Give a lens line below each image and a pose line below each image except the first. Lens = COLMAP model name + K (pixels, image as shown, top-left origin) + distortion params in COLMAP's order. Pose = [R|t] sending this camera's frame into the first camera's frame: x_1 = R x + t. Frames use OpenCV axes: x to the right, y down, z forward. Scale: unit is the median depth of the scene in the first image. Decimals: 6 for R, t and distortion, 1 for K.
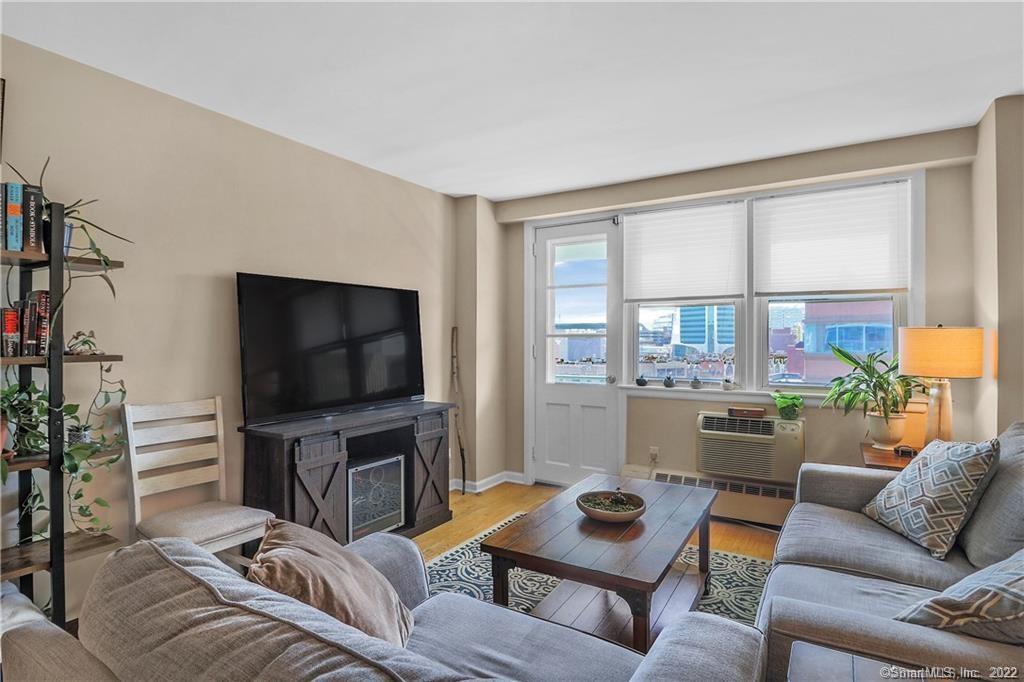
lens RADIAL K [[531.4, 0, 513.2], [0, 531.4, 342.0], [0, 0, 1]] dist [0.001728, -0.013019]
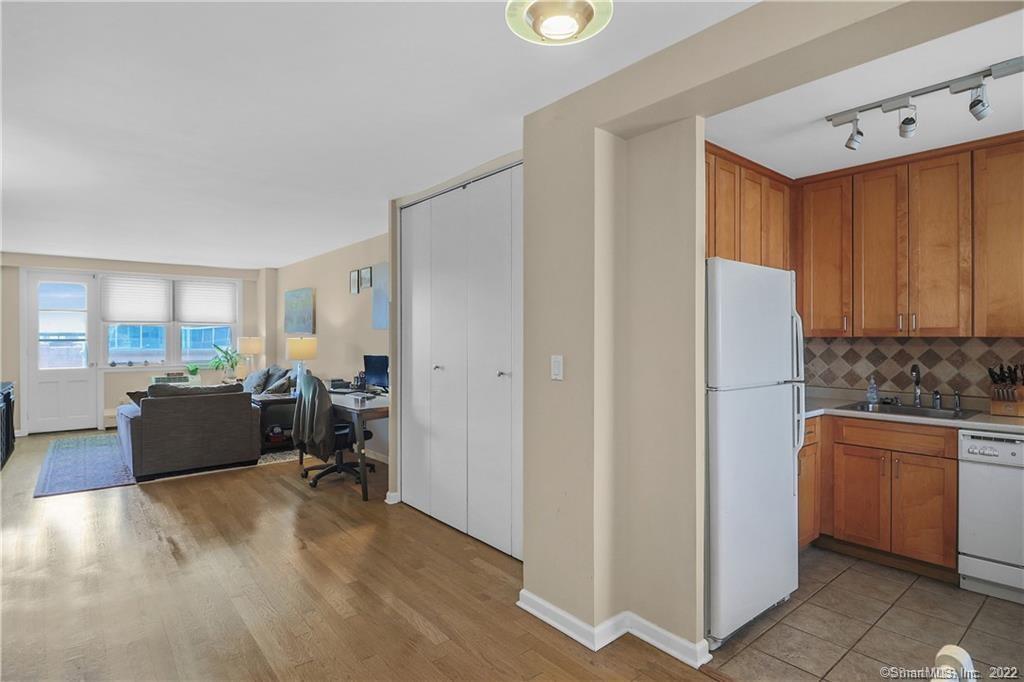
lens RADIAL K [[531.4, 0, 509.4], [0, 531.4, 337.7], [0, 0, 1]] dist [0.001728, -0.013019]
pose [[0.335448, -0.002894, 0.942054, -1.185102], [0.007150, 0.999974, 0.000526, -0.013458], [-0.942032, 0.006559, 0.335460, -1.078995]]
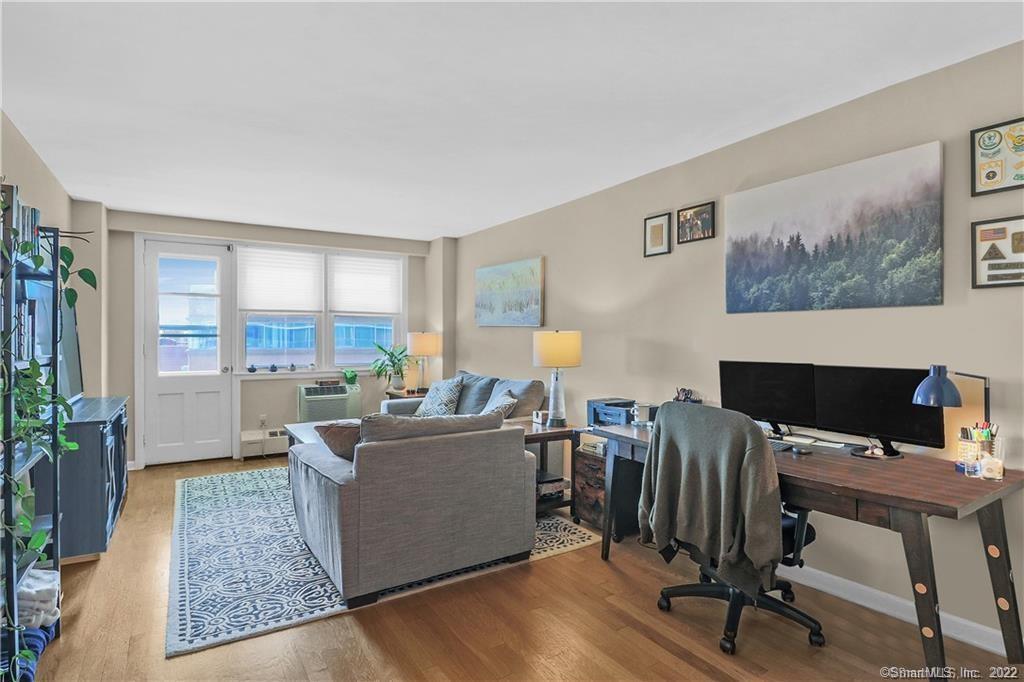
lens RADIAL K [[531.4, 0, 505.5], [0, 531.4, 338.1], [0, 0, 1]] dist [0.001728, -0.013019]
pose [[0.456571, -0.000407, 0.889687, -0.756579], [0.003957, 0.999991, -0.001574, -0.001392], [-0.889678, 0.004239, 0.456568, -0.234312]]
